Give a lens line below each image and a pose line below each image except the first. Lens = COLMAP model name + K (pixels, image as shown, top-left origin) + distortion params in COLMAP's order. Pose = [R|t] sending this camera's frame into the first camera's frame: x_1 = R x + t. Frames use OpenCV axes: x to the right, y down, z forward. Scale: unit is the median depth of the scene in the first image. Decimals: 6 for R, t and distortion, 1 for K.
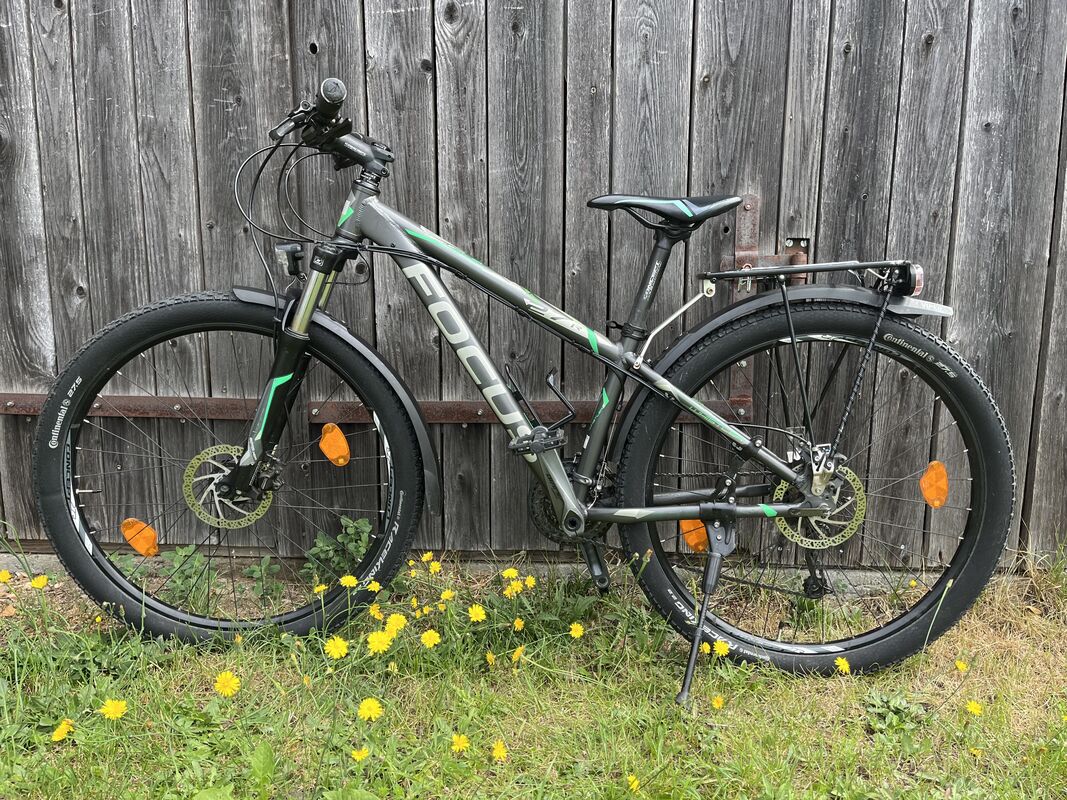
lens RADIAL K [[806.8, 0, 534.2], [0, 806.8, 399.8], [0, 0, 1]] dist [0.077507, -0.108648]
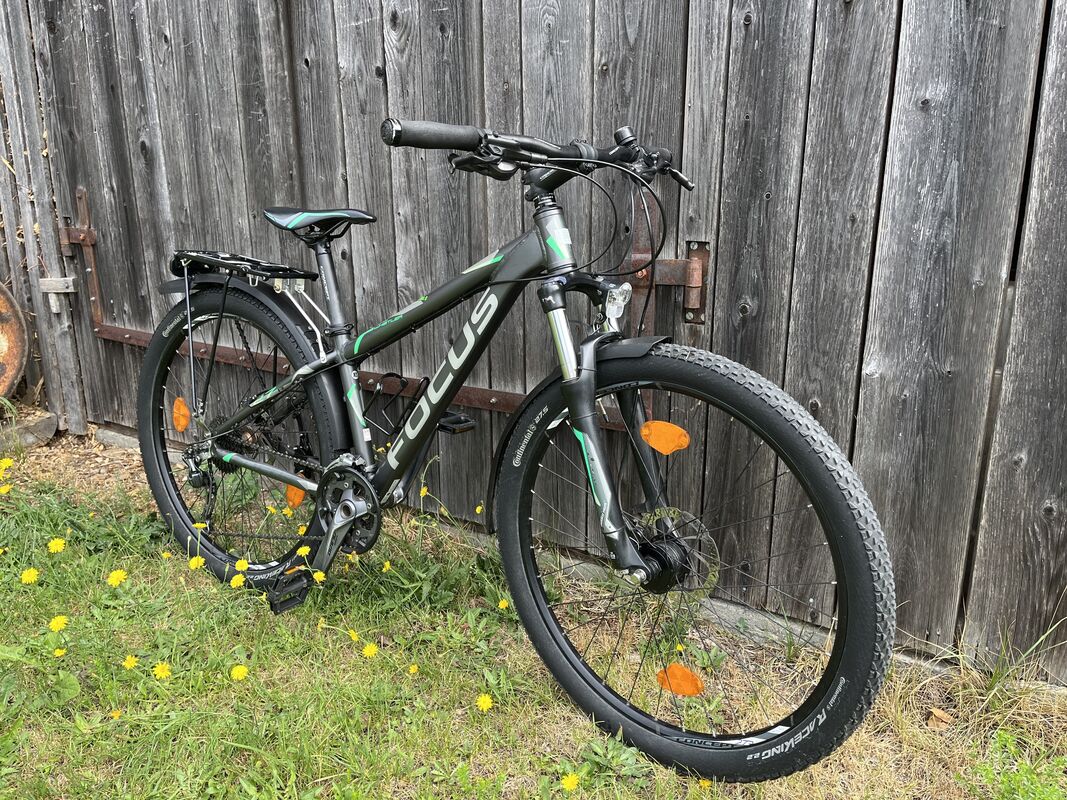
lens RADIAL K [[806.8, 0, 537.8], [0, 806.8, 393.4], [0, 0, 1]] dist [0.077507, -0.108648]
pose [[0.867978, 0.117415, -0.482522, 0.625303], [-0.068494, 0.990666, 0.117855, -0.126837], [0.491856, -0.069246, 0.867918, 0.128370]]
